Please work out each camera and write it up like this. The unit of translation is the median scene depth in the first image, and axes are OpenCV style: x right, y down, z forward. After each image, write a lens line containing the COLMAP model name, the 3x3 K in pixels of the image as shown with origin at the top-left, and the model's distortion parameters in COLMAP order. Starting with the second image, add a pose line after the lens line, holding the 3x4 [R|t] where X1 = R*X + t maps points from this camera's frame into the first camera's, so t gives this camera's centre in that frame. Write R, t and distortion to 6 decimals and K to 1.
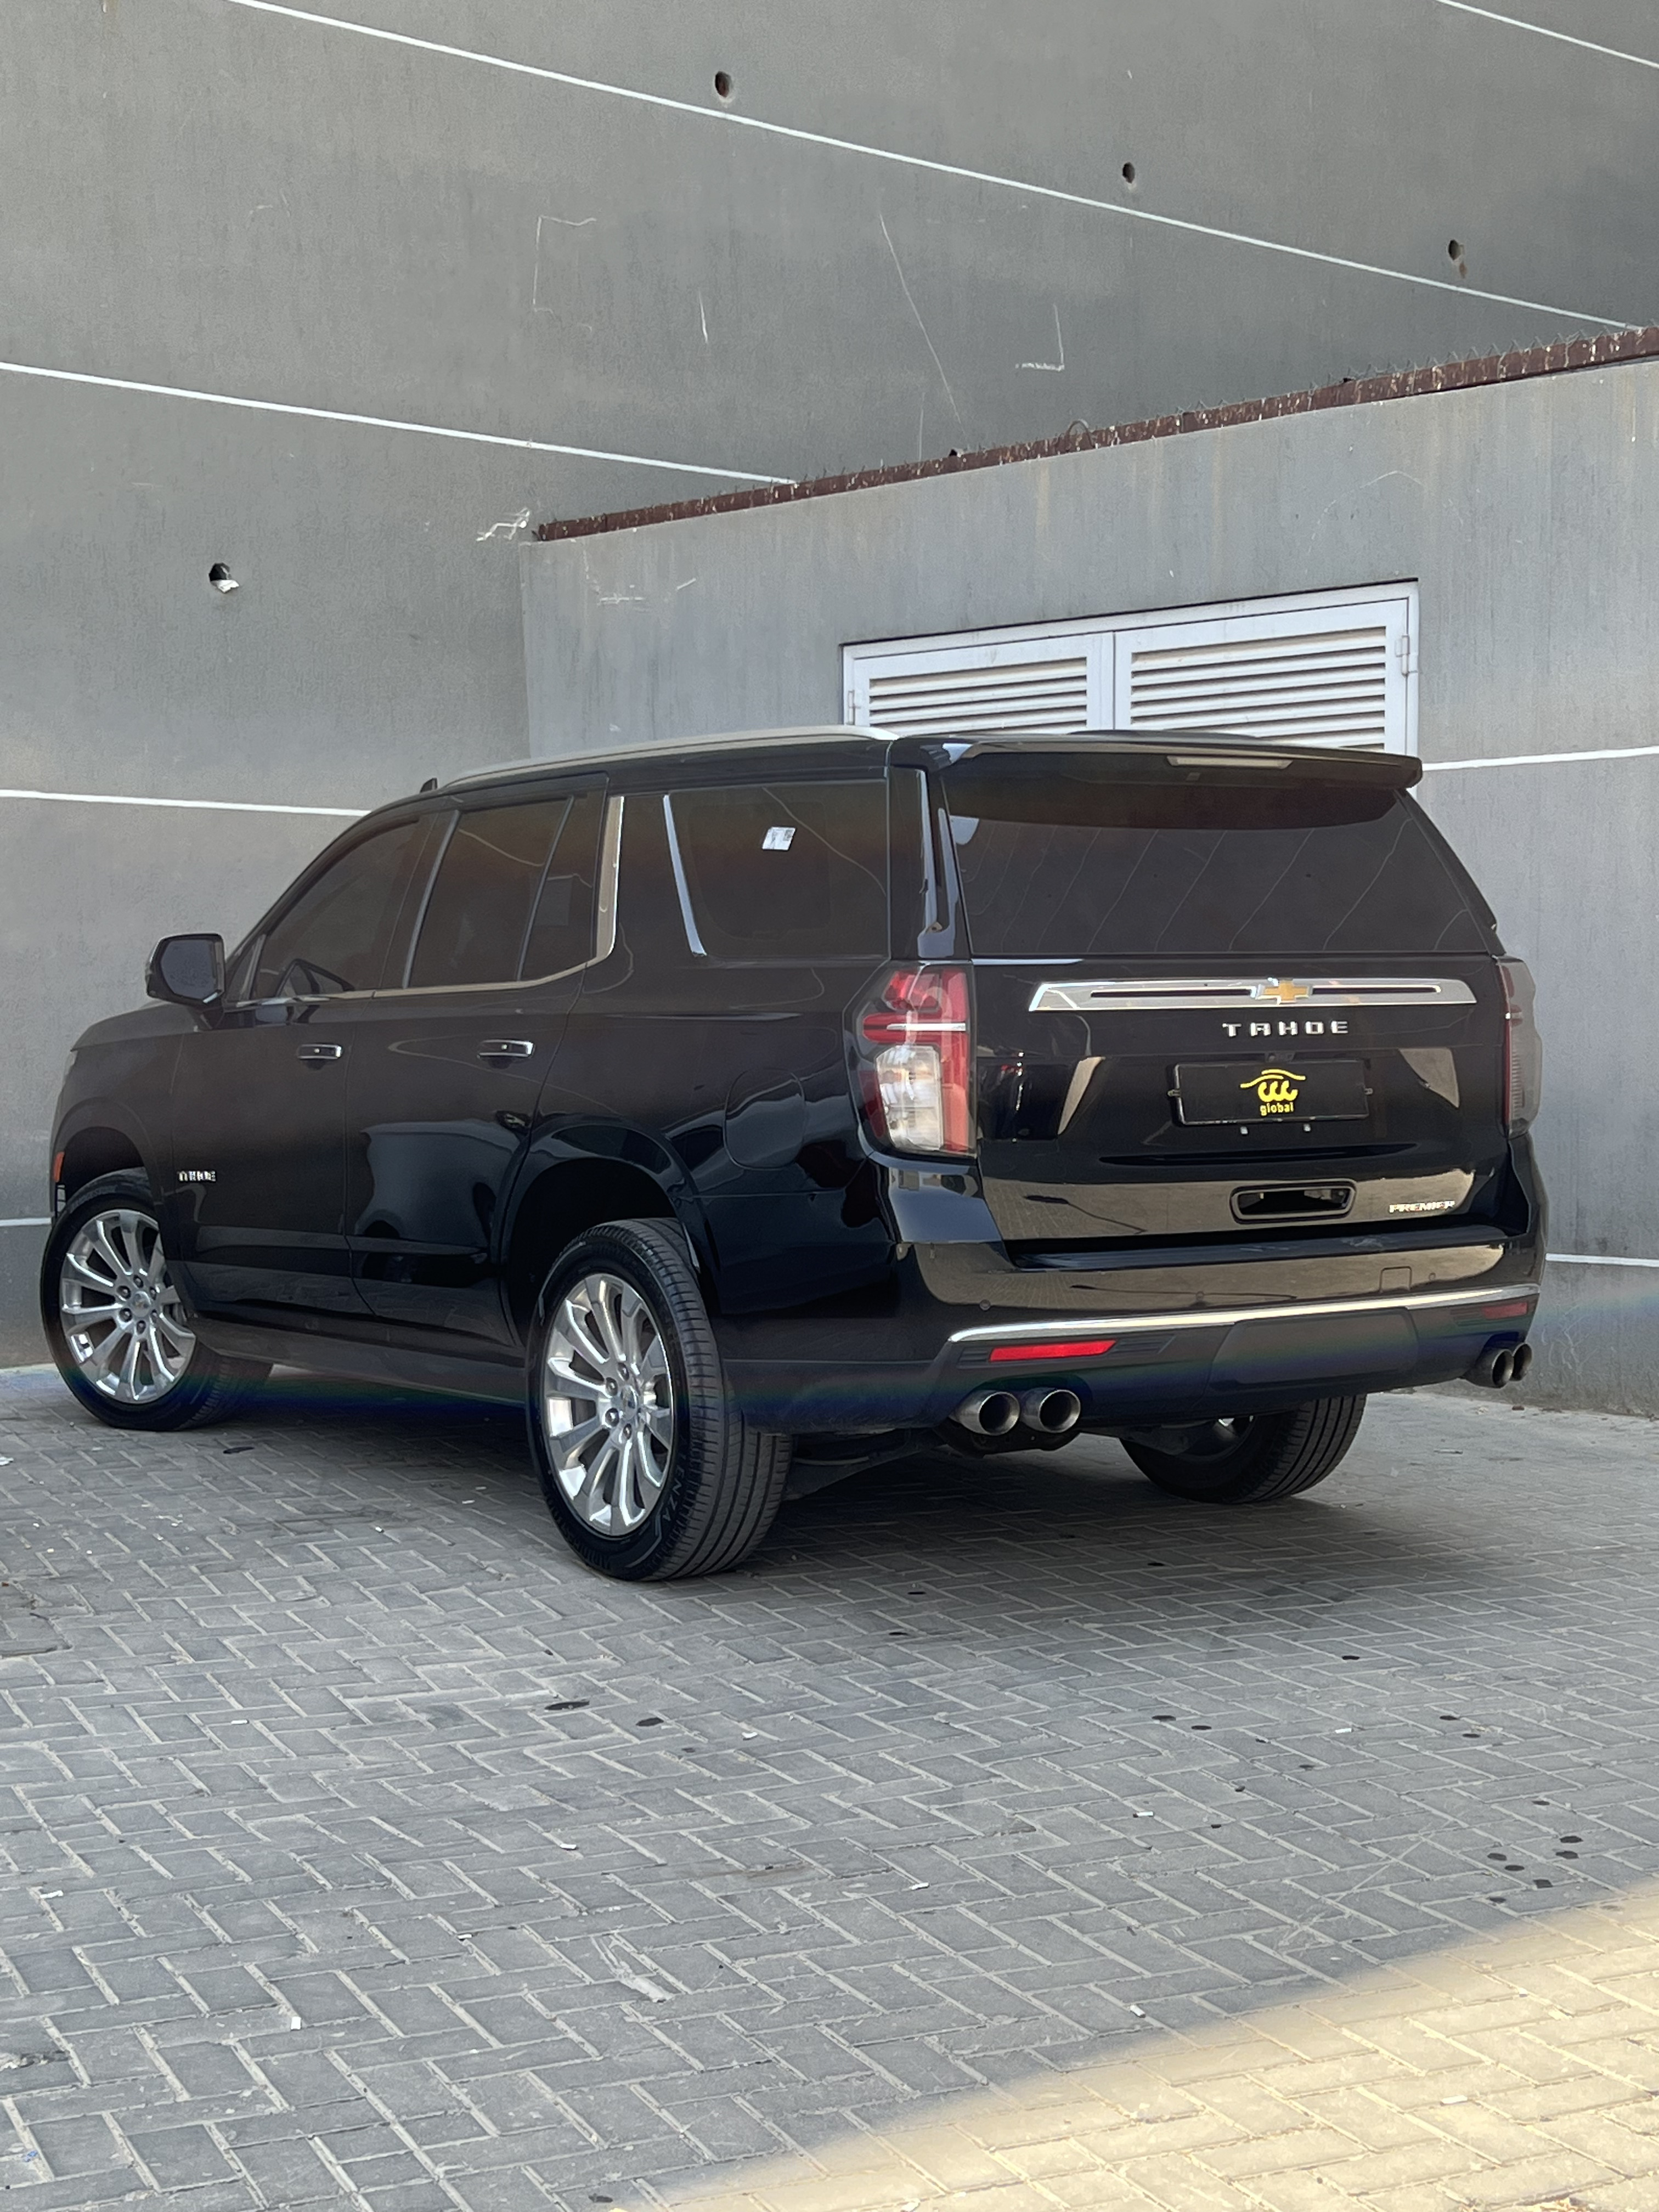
lens RADIAL K [[3146.3, 0, 829.5], [0, 3146.3, 1106.0], [0, 0, 1]] dist [0.183591, -0.515970]
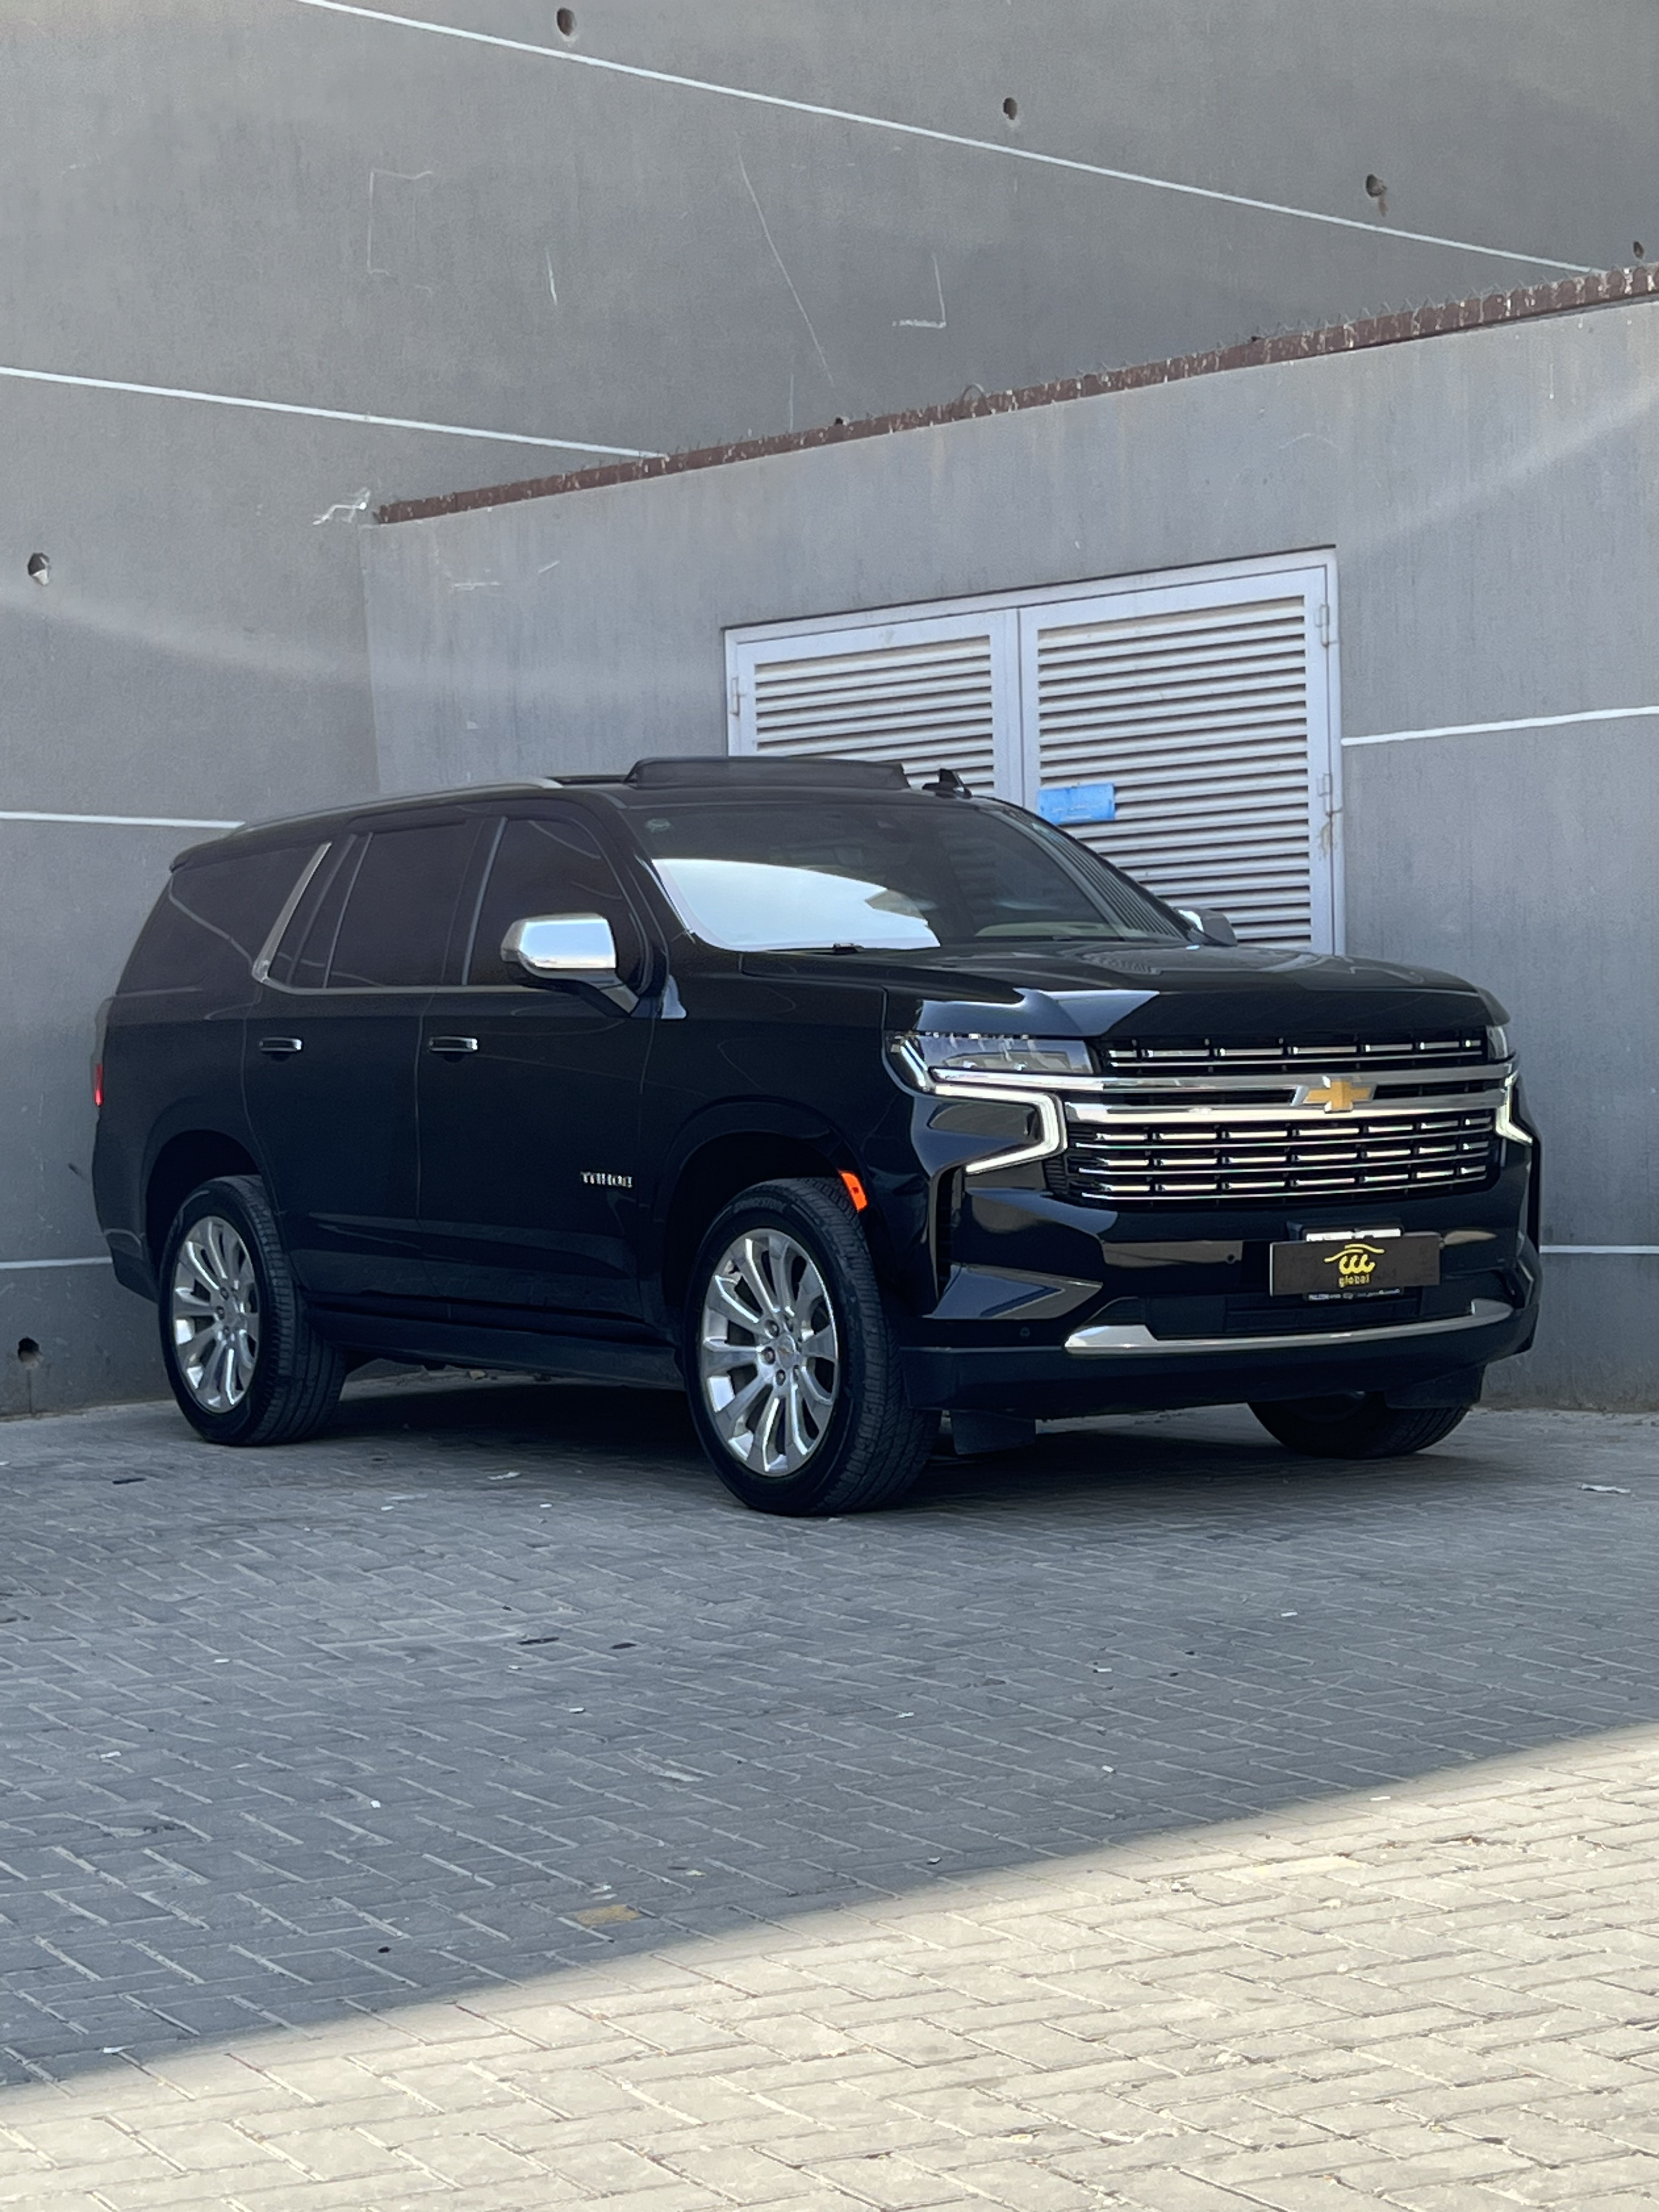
lens RADIAL K [[4021.8, 0, 829.5], [0, 4021.8, 1106.0], [0, 0, 1]] dist [0.182379, -0.184648]
pose [[0.998490, -0.025060, 0.048884, -0.028291], [0.026739, 0.999064, -0.034015, 0.037137], [-0.047985, 0.035271, 0.998225, -0.187706]]
